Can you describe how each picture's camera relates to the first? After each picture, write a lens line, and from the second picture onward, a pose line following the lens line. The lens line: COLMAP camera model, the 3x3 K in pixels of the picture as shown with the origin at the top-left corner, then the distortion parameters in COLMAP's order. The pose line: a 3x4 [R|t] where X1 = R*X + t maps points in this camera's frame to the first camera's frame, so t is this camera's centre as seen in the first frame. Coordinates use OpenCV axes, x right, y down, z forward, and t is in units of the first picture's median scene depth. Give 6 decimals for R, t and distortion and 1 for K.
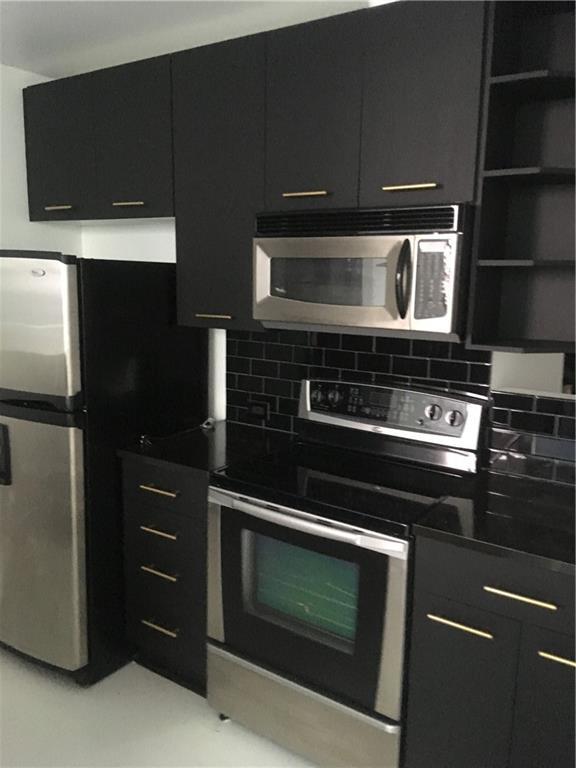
lens RADIAL K [[648.8, 0, 288.0], [0, 648.8, 384.0], [0, 0, 1]] dist [0.098993, -0.113475]
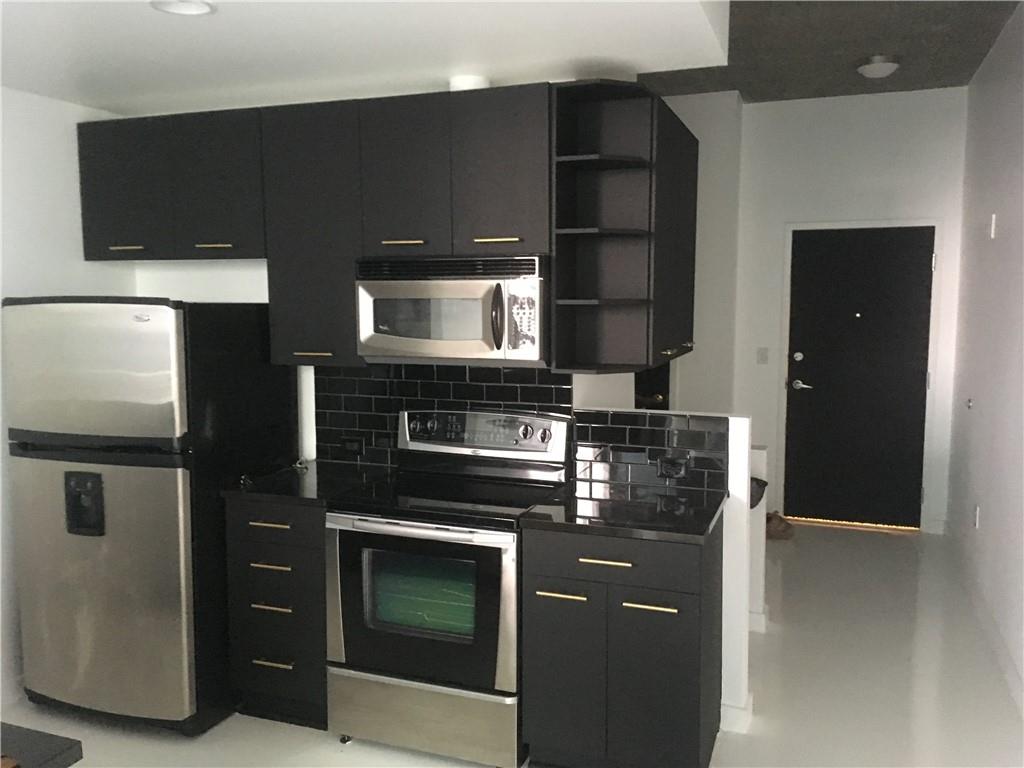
lens RADIAL K [[865.1, 0, 514.9], [0, 865.1, 382.9], [0, 0, 1]] dist [0.098993, -0.113475]
pose [[0.969511, -0.044557, 0.240962, -0.152316], [0.060179, 0.996509, -0.057860, 0.045024], [-0.237543, 0.070597, 0.968808, -0.450397]]
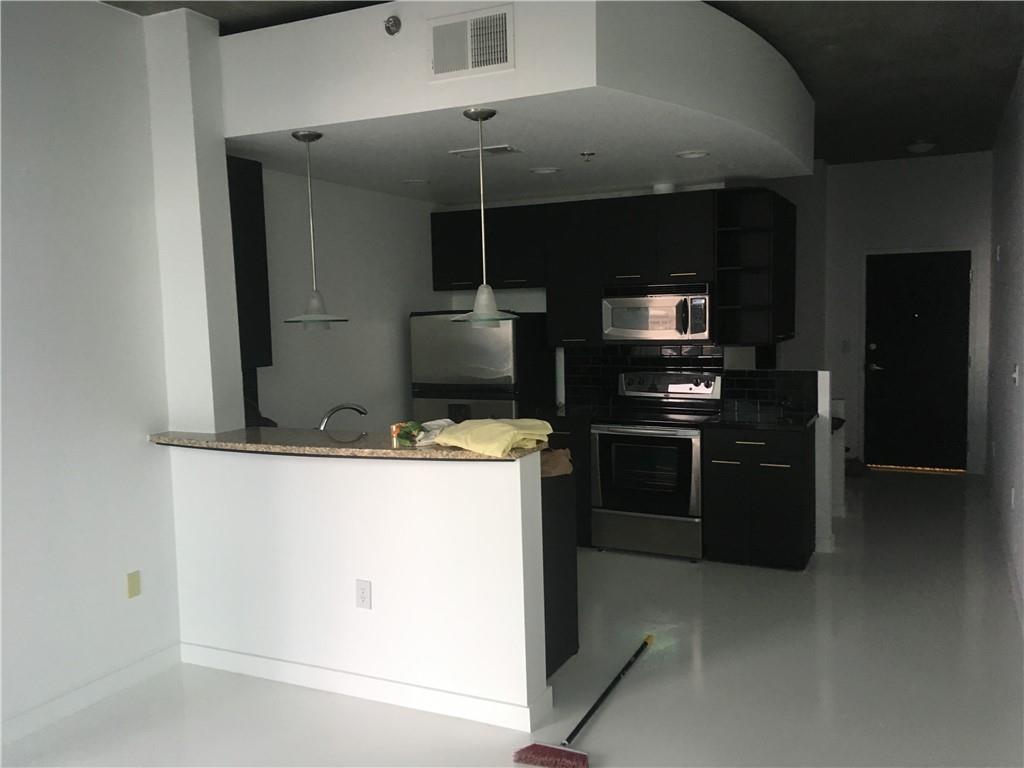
lens RADIAL K [[865.1, 0, 514.9], [0, 865.1, 382.9], [0, 0, 1]] dist [0.098993, -0.113475]
pose [[0.988423, -0.051148, 0.142843, -0.695542], [0.063372, 0.994584, -0.082381, 0.226459], [-0.137855, 0.090480, 0.986311, -1.509539]]
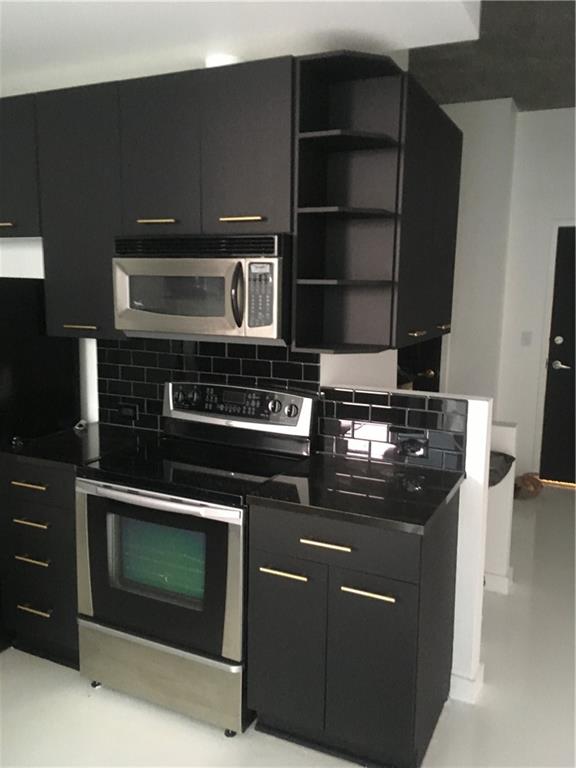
lens RADIAL K [[648.8, 0, 288.0], [0, 648.8, 384.0], [0, 0, 1]] dist [0.098993, -0.113475]
pose [[0.988363, -0.024538, 0.150121, 0.072240], [0.027081, 0.999522, -0.014917, 0.021629], [-0.149683, 0.018809, 0.988555, -0.172536]]
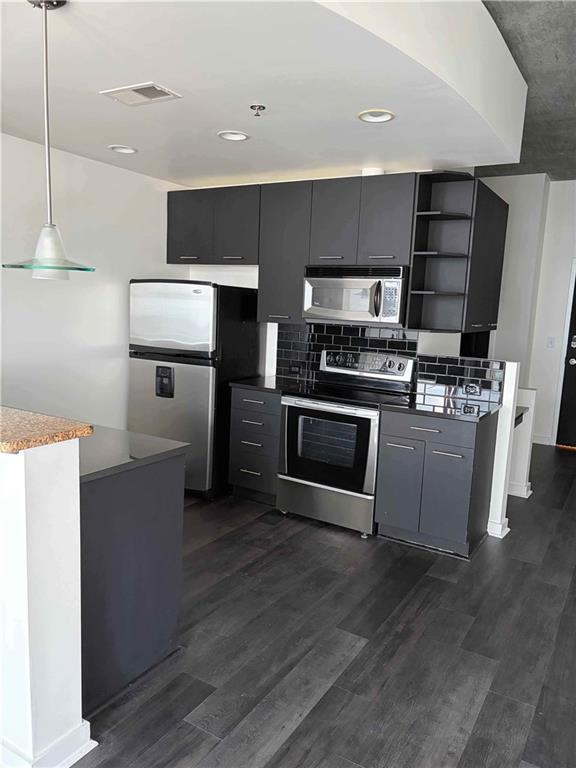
lens RADIAL K [[580.4, 0, 290.5], [0, 580.4, 386.1], [0, 0, 1]] dist [0.067017, -0.000803]
pose [[0.997688, 0.019211, 0.065186, -0.209315], [-0.017452, 0.999471, -0.027451, 0.169943], [-0.065679, 0.026250, 0.997495, -0.815343]]
